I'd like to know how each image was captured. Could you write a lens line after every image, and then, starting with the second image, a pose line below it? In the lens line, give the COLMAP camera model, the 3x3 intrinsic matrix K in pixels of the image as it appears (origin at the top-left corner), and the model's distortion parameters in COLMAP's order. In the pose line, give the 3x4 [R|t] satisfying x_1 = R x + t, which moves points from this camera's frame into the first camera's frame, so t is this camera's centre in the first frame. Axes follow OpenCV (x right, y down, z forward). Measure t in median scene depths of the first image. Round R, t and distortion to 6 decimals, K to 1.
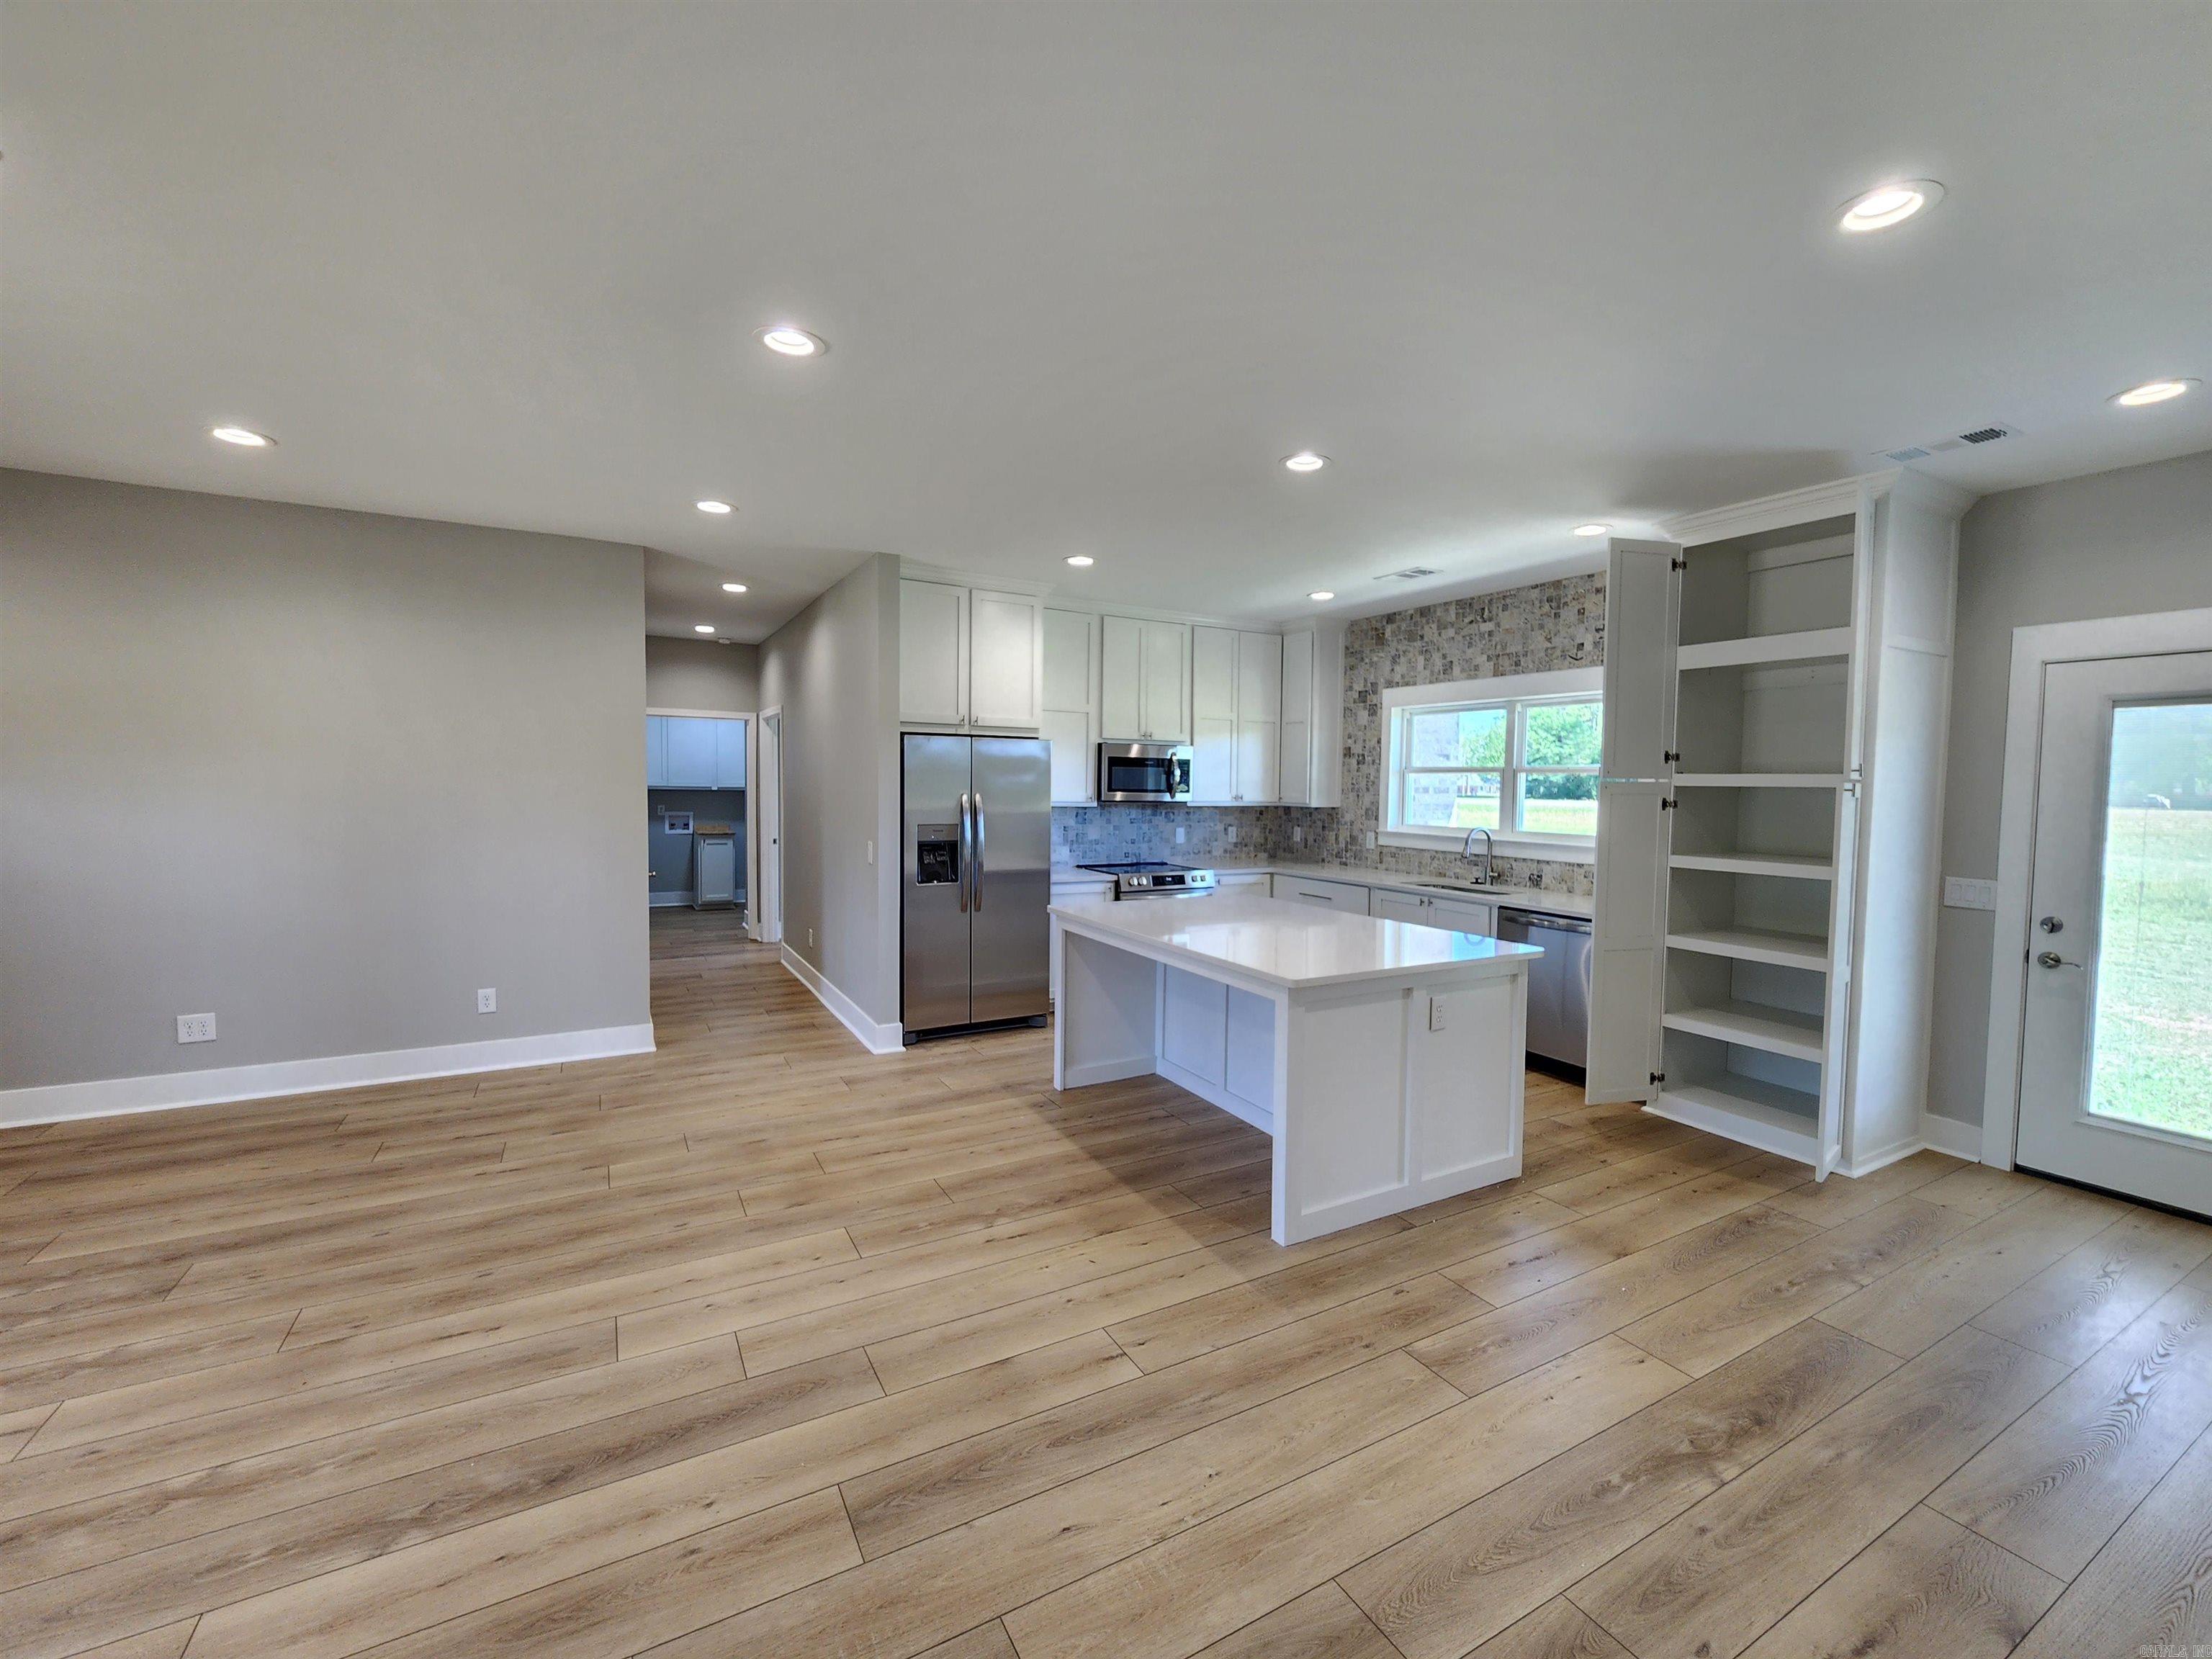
lens RADIAL K [[911.0, 0, 1116.4], [0, 911.0, 828.0], [0, 0, 1]] dist [0.002059, 0.000233]
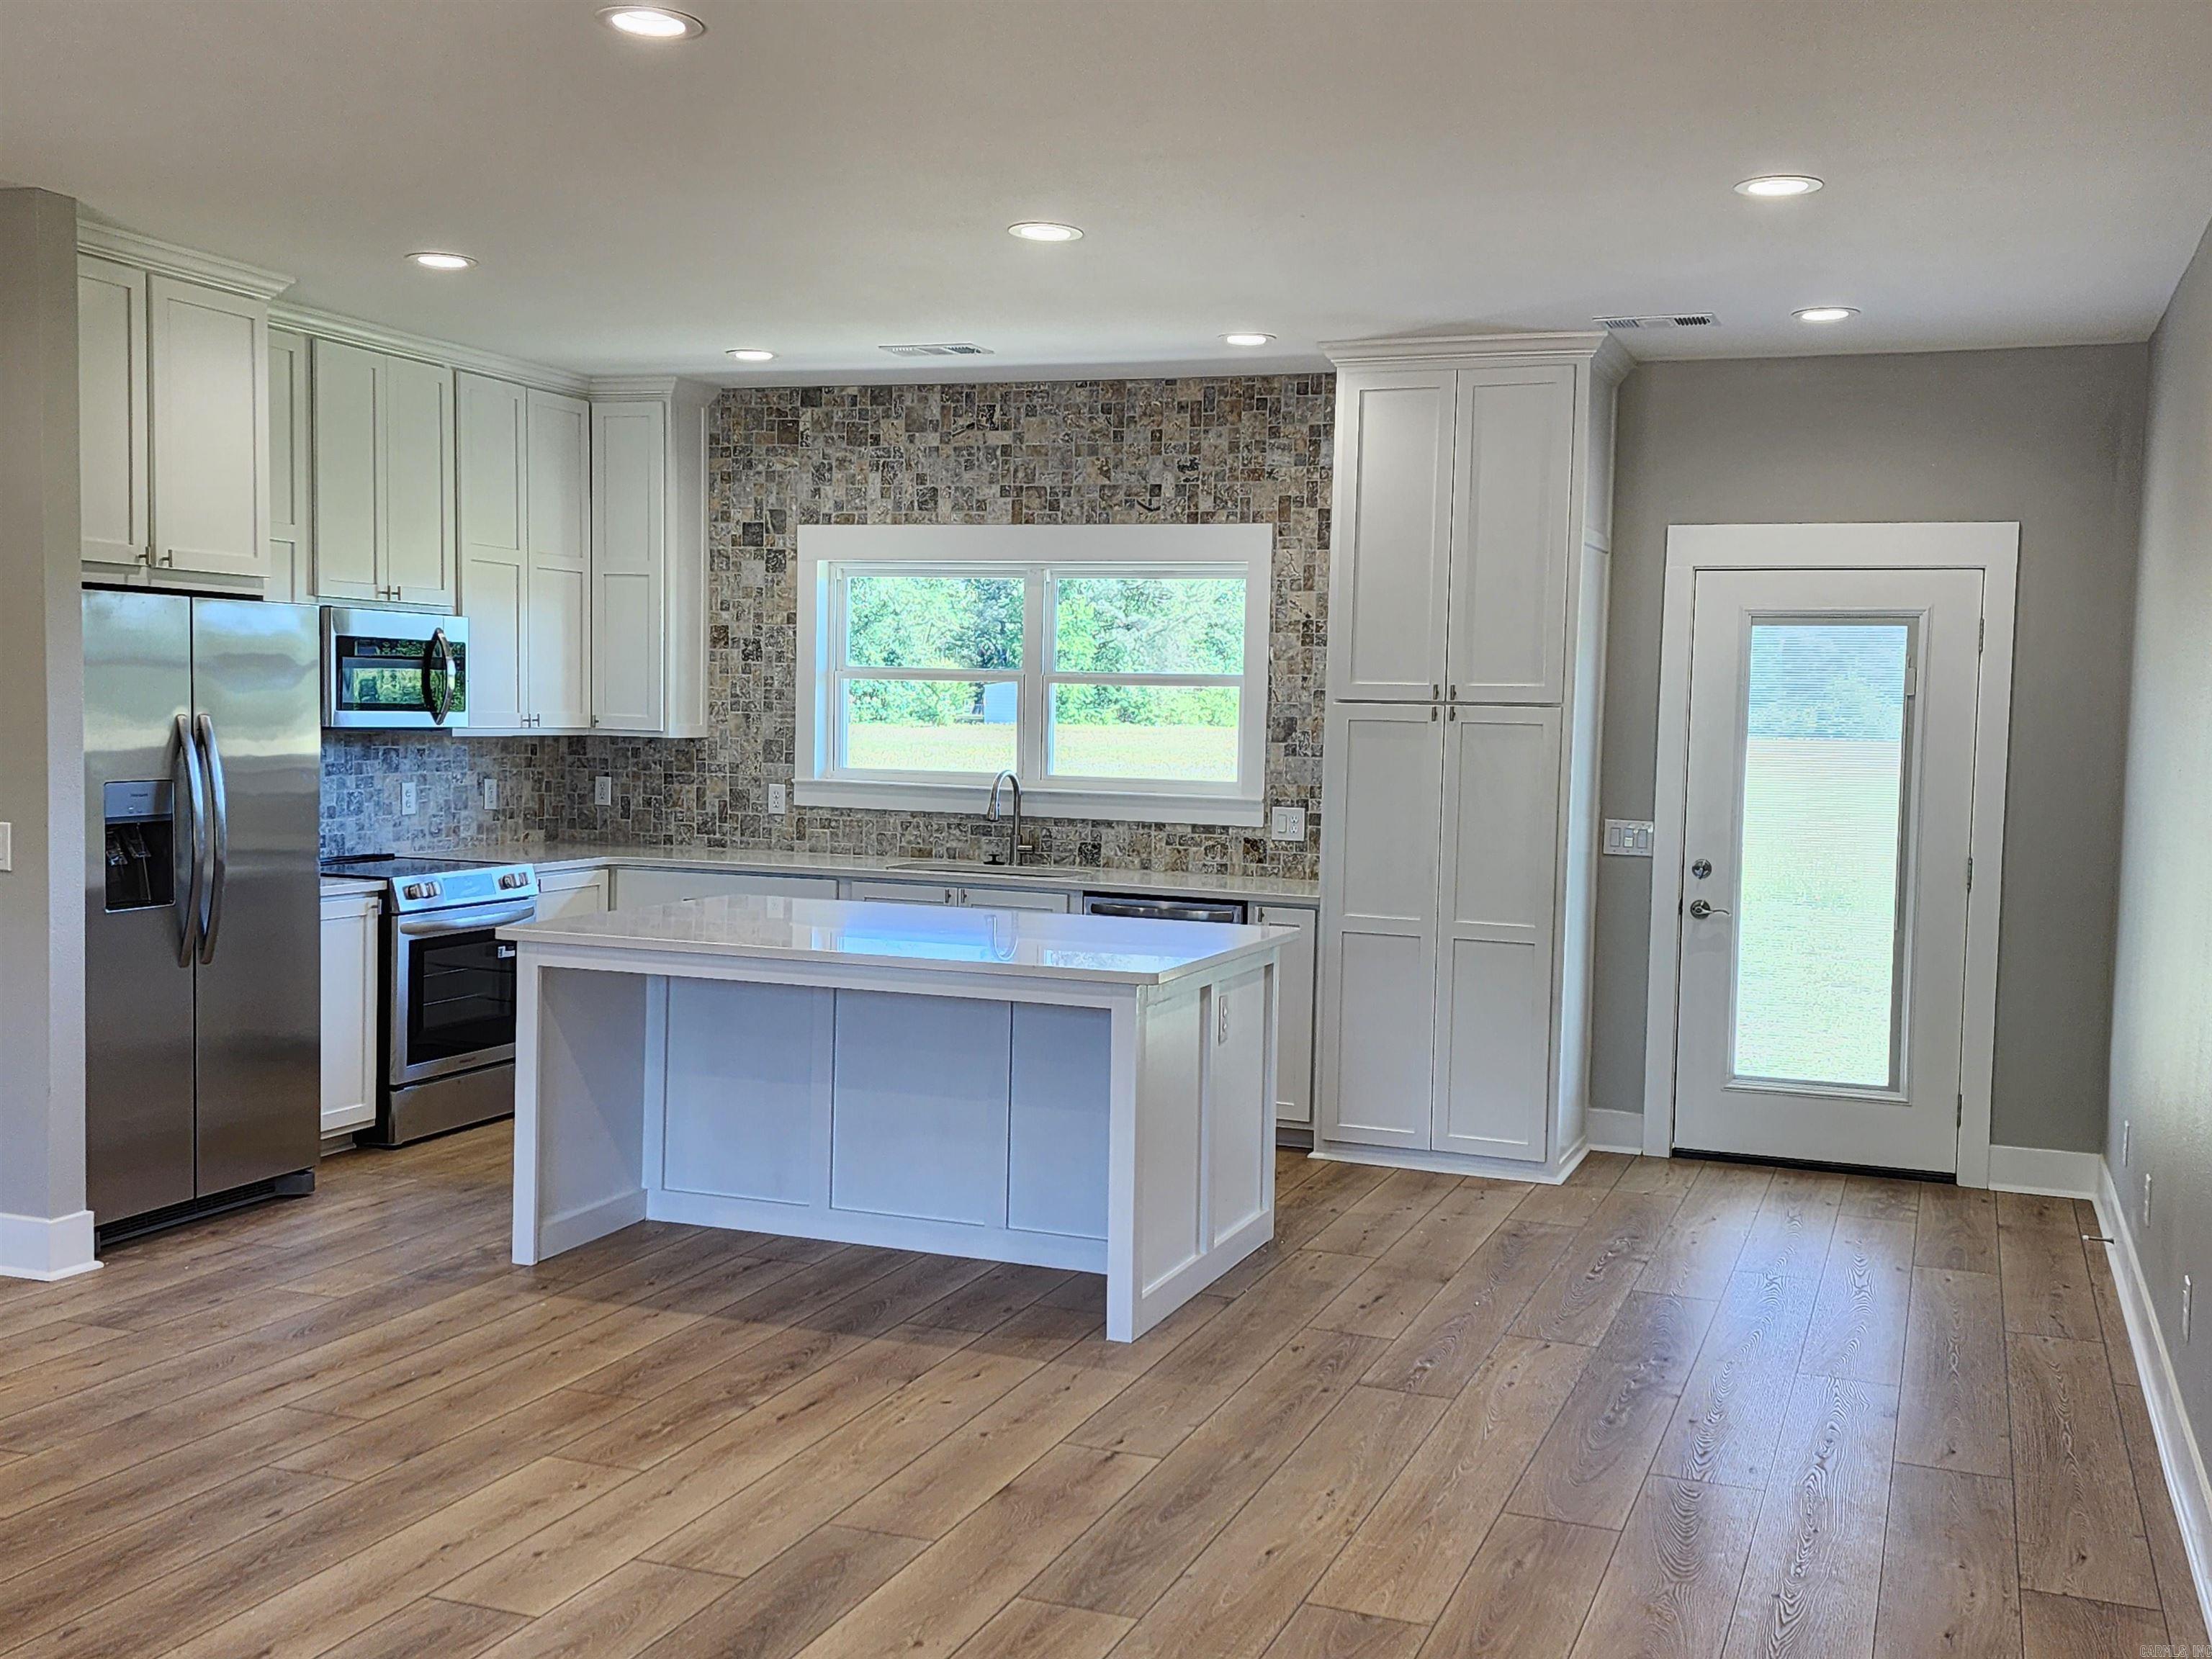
lens RADIAL K [[2229.1, 0, 1075.6], [0, 2229.1, 845.4], [0, 0, 1]] dist [0.198090, -0.470626]
pose [[0.776149, -0.037295, 0.629446, -0.528014], [0.019400, 0.999189, 0.035281, -0.002851], [-0.630251, -0.015172, 0.776243, -0.200339]]
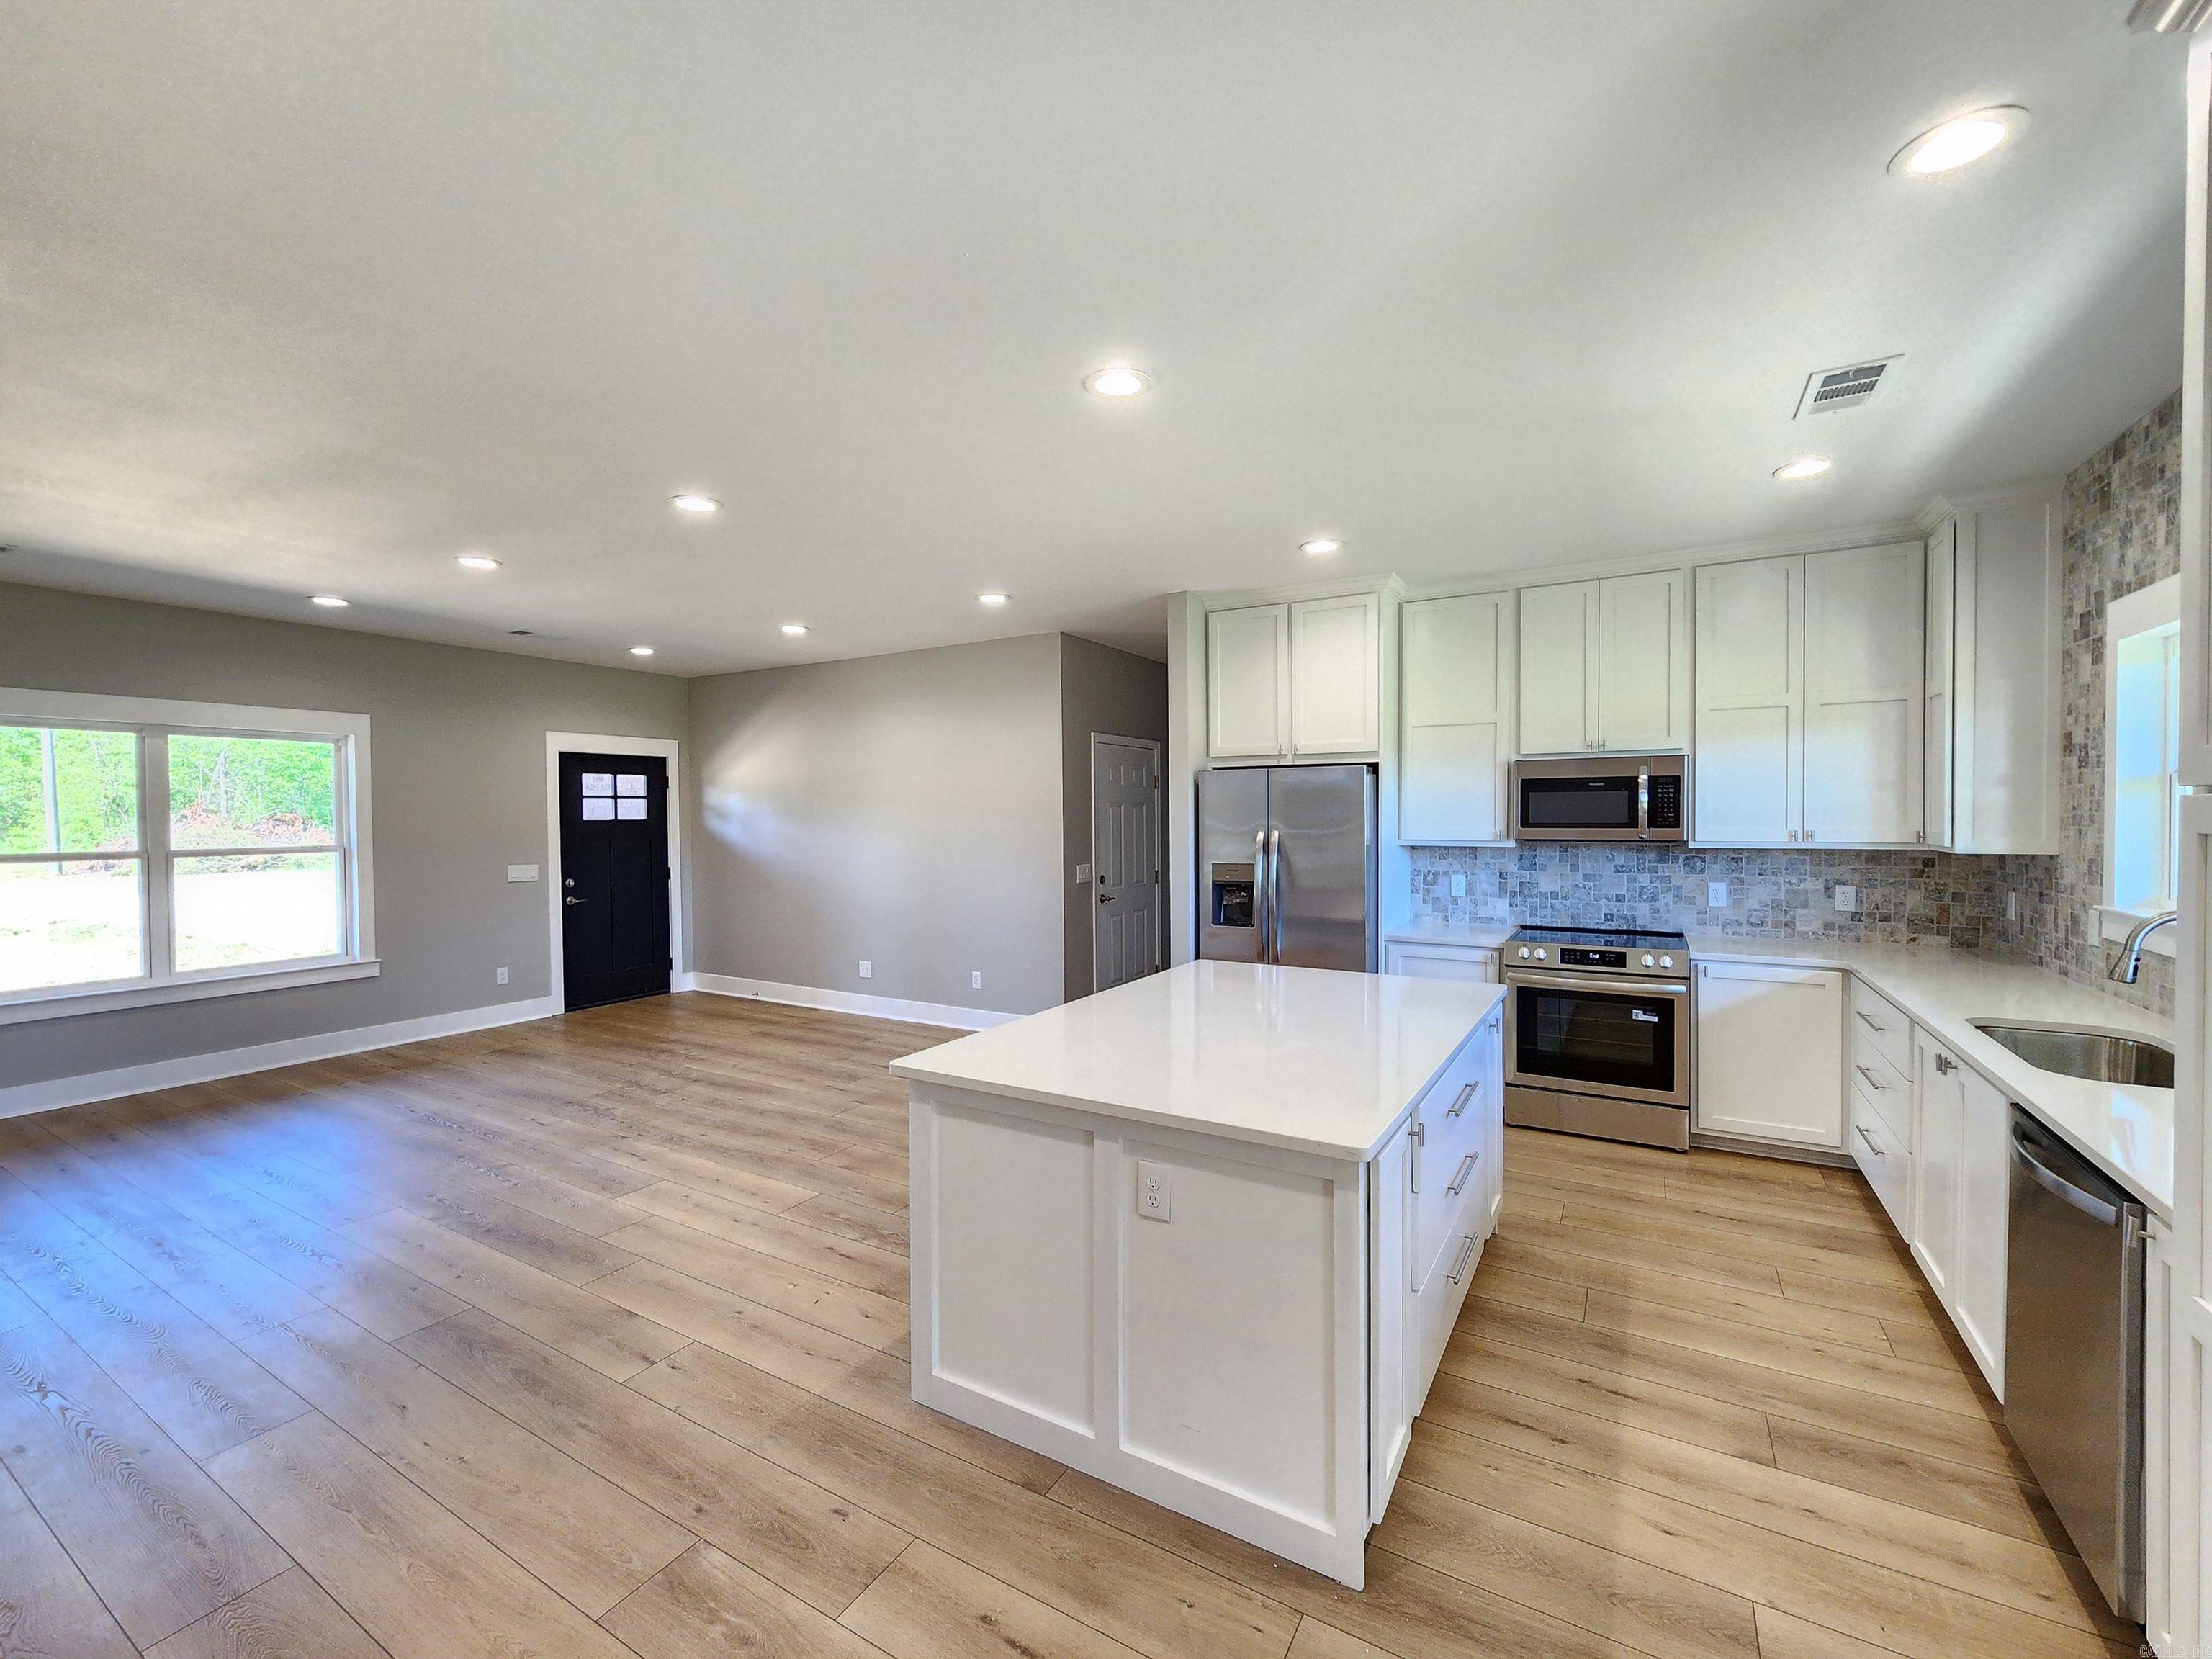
lens RADIAL K [[911.0, 0, 1116.4], [0, 911.0, 828.0], [0, 0, 1]] dist [0.002059, 0.000233]
pose [[0.507956, -0.005018, -0.861368, 0.522299], [-0.028525, 0.999337, -0.022643, -0.015038], [0.860910, 0.036072, 0.507476, 0.395529]]
